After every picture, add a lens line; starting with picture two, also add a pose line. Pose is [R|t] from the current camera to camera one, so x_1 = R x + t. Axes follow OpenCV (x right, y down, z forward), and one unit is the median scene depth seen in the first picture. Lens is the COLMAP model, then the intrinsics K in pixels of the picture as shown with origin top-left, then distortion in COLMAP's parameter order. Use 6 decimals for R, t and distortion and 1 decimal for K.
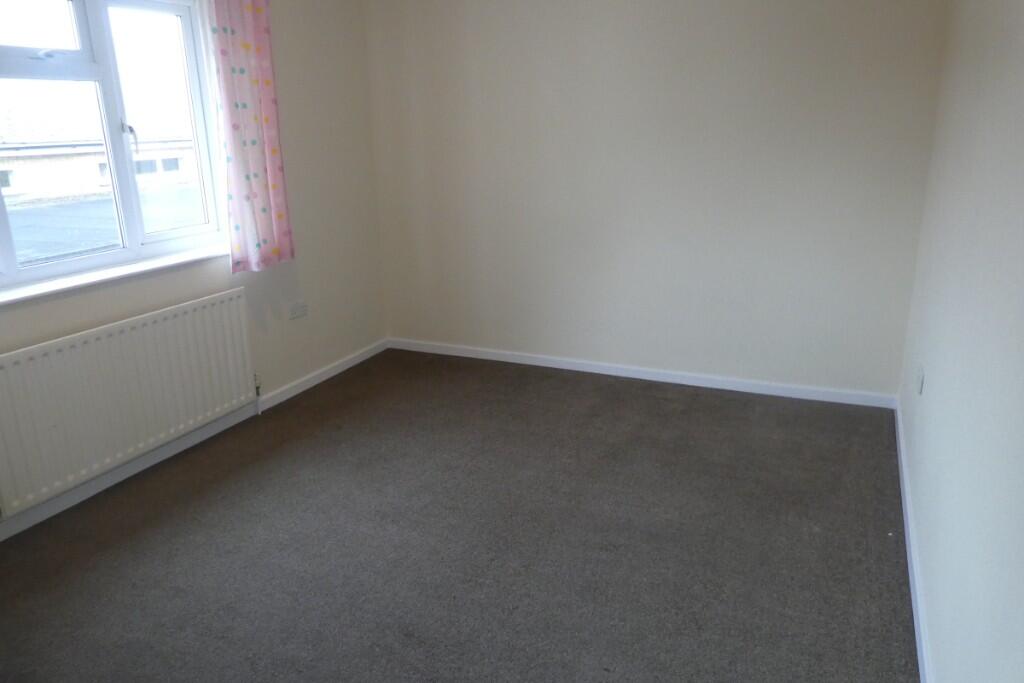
lens RADIAL K [[746.1, 0, 518.6], [0, 746.1, 340.0], [0, 0, 1]] dist [-0.005326, -0.000795]
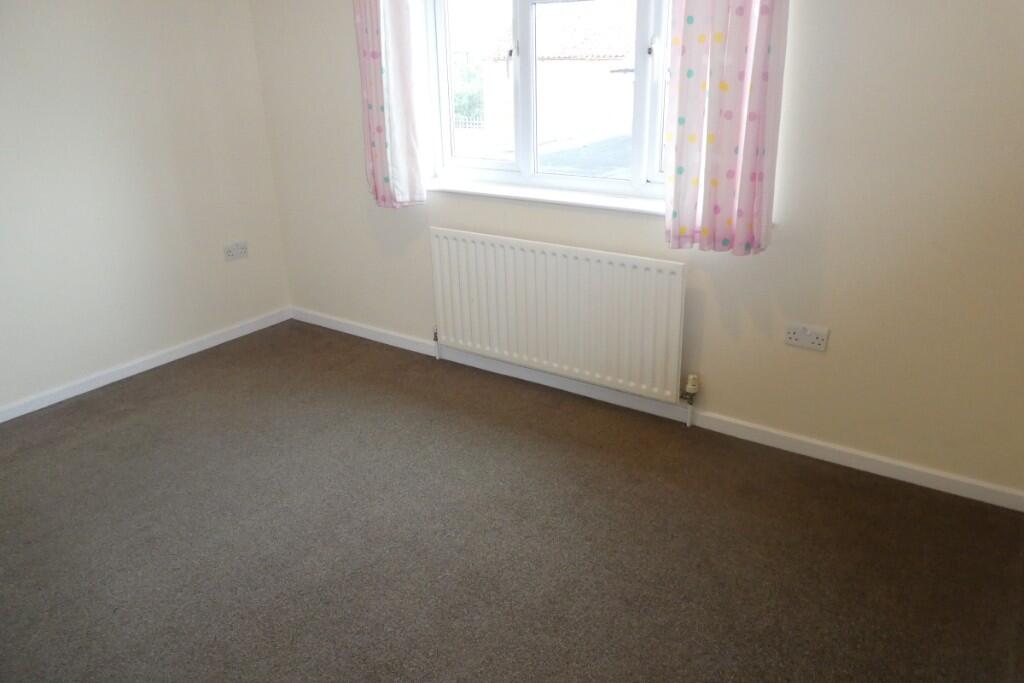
lens RADIAL K [[746.1, 0, 518.6], [0, 746.1, 340.0], [0, 0, 1]] dist [-0.005326, -0.000795]
pose [[-0.197381, 0.360372, -0.911687, 0.395334], [-0.261897, 0.876798, 0.403282, -0.265813], [0.944696, 0.318368, -0.078683, 0.919172]]
